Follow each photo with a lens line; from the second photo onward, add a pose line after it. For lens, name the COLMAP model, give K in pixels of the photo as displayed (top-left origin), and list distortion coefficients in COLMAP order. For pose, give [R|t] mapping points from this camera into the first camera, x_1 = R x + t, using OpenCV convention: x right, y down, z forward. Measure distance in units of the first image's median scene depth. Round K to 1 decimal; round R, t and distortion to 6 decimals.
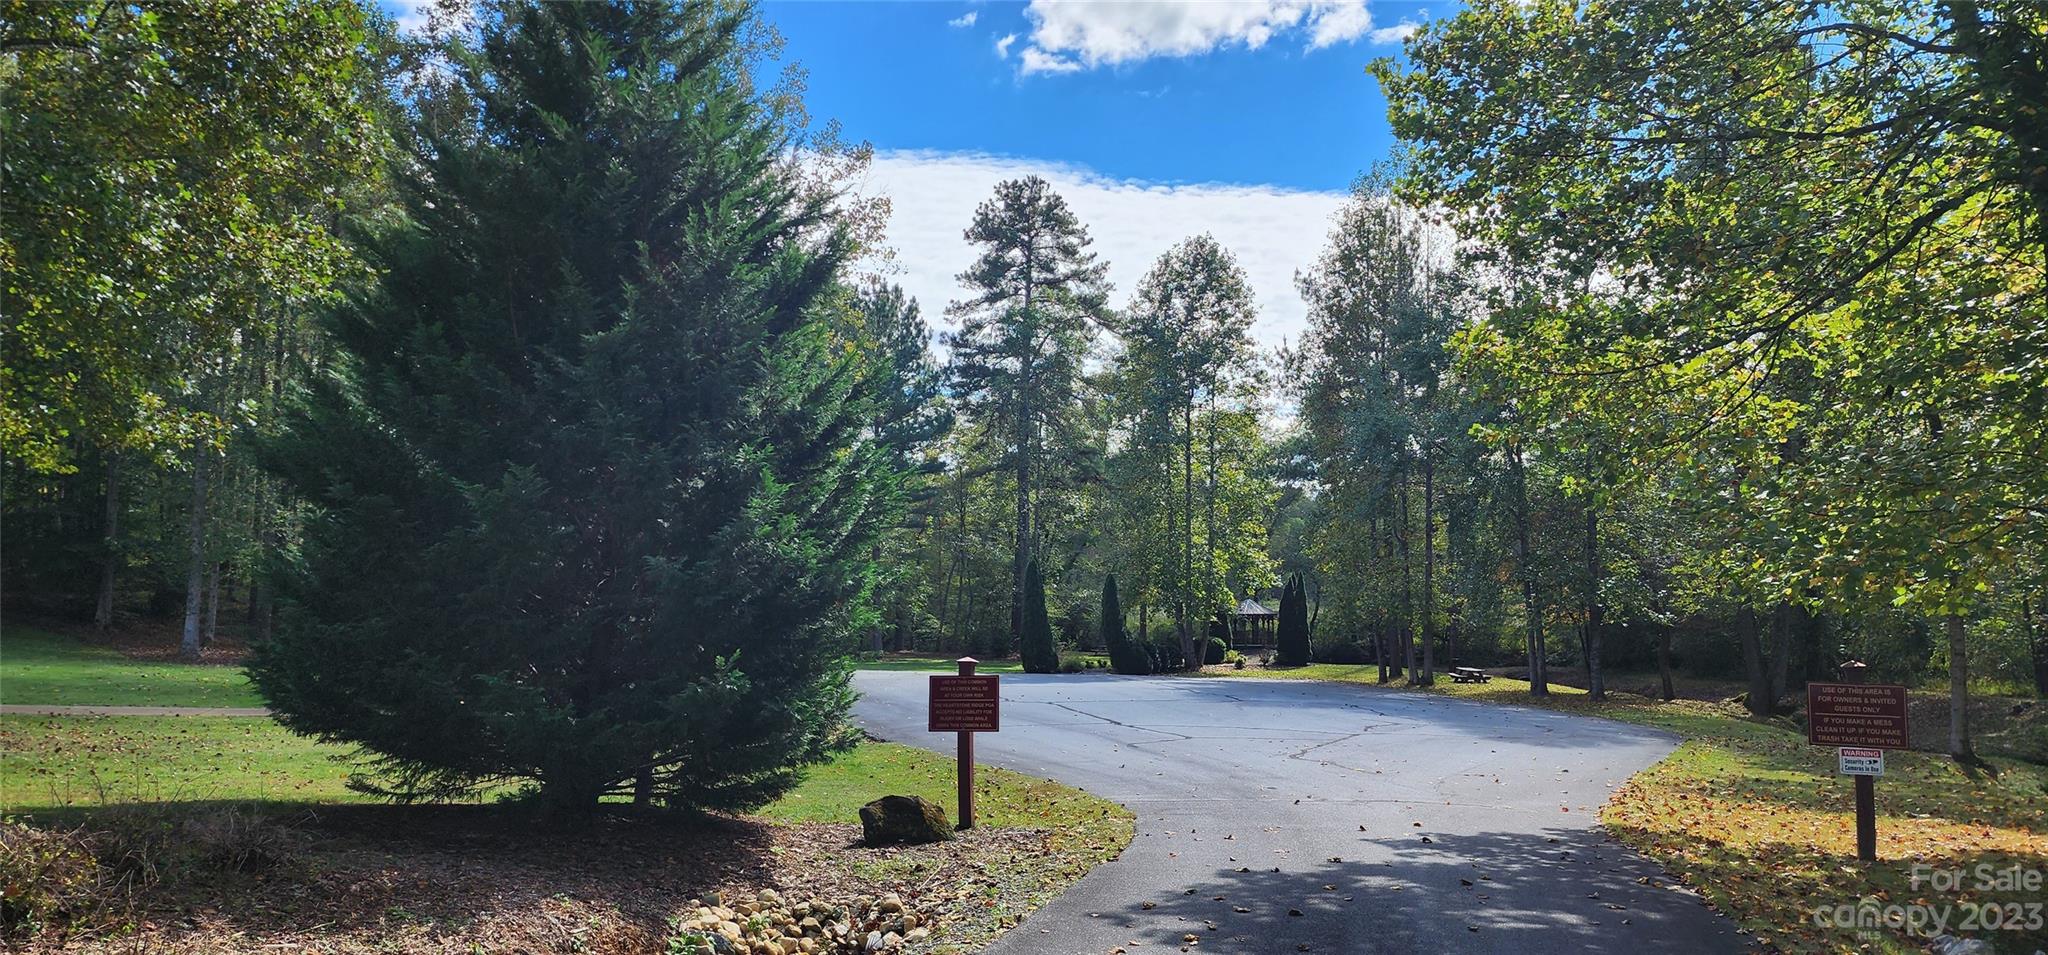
lens RADIAL K [[1363.7, 0, 1024.0], [0, 1363.7, 477.5], [0, 0, 1]] dist [0.090248, -0.090559]
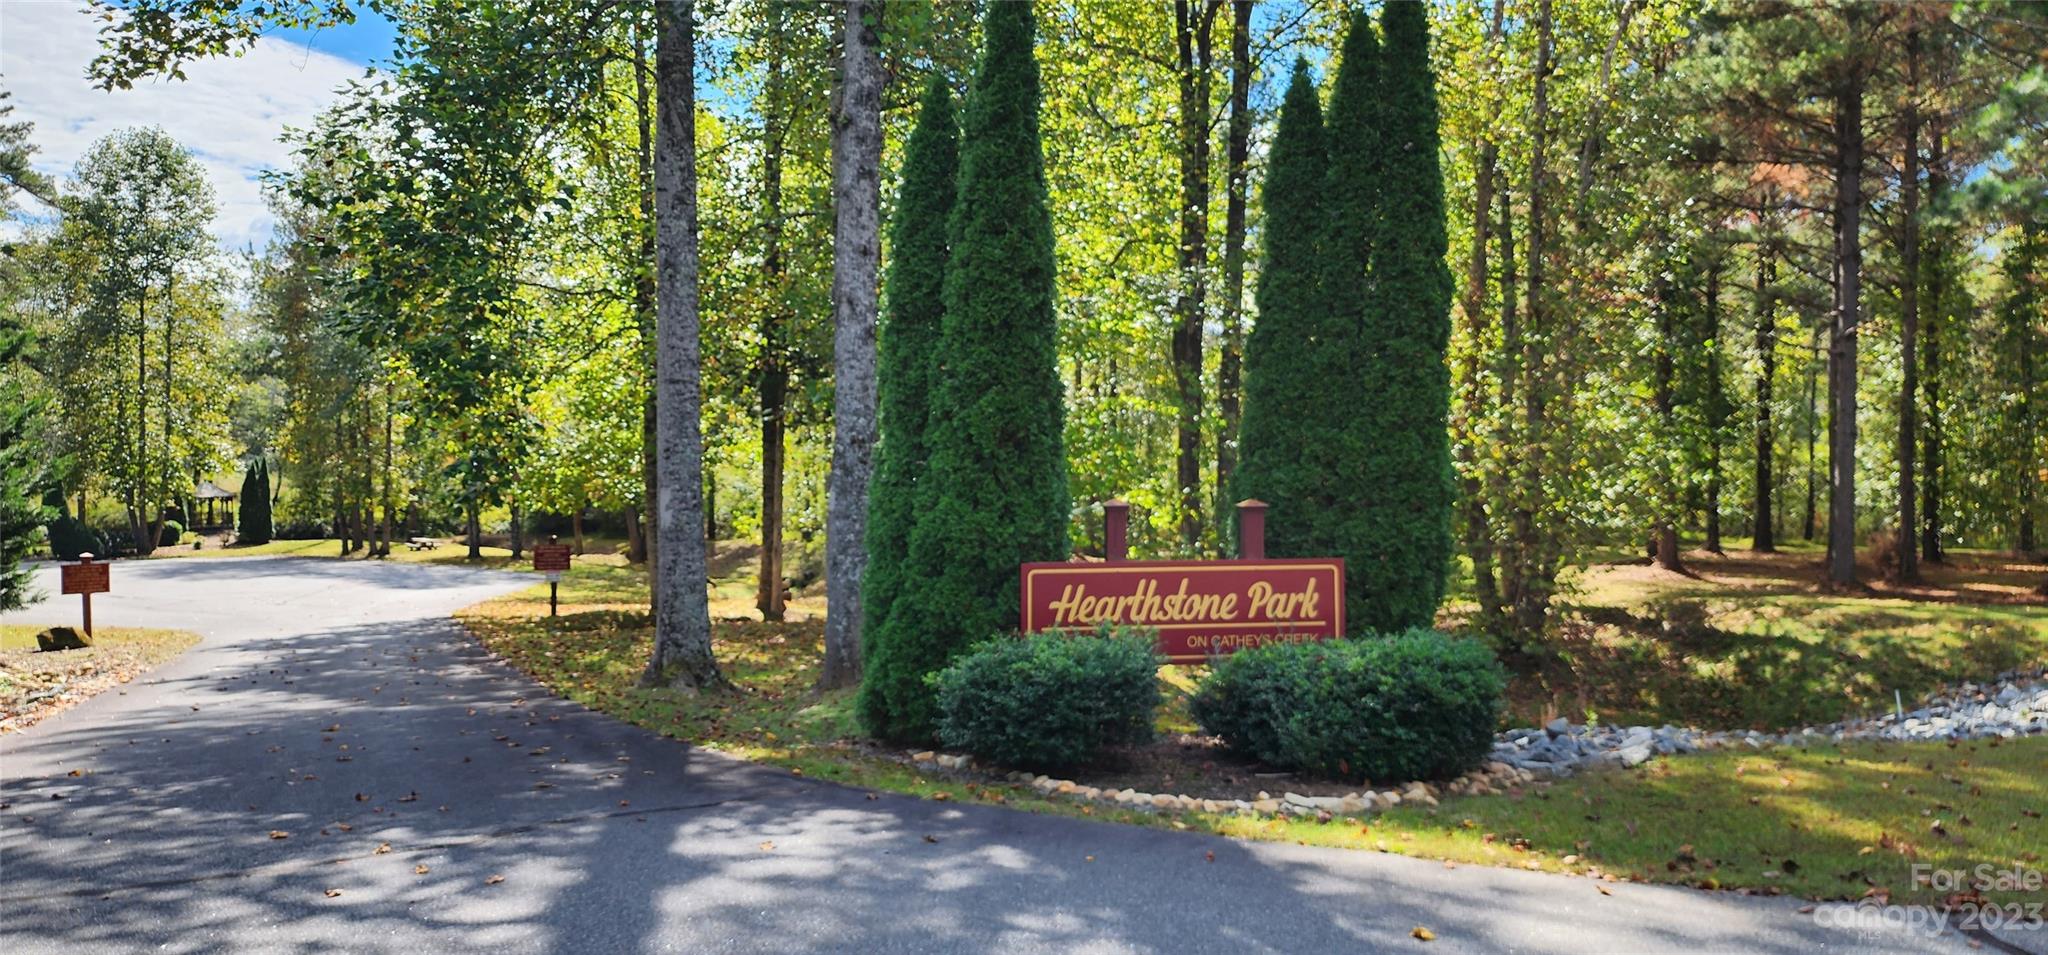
lens RADIAL K [[1363.7, 0, 1024.0], [0, 1363.7, 477.5], [0, 0, 1]] dist [0.090248, -0.090559]
pose [[0.759930, -0.012267, 0.649890, -0.056263], [-0.051120, 0.995597, 0.078567, -0.032992], [-0.647992, -0.092928, 0.755957, -0.223549]]
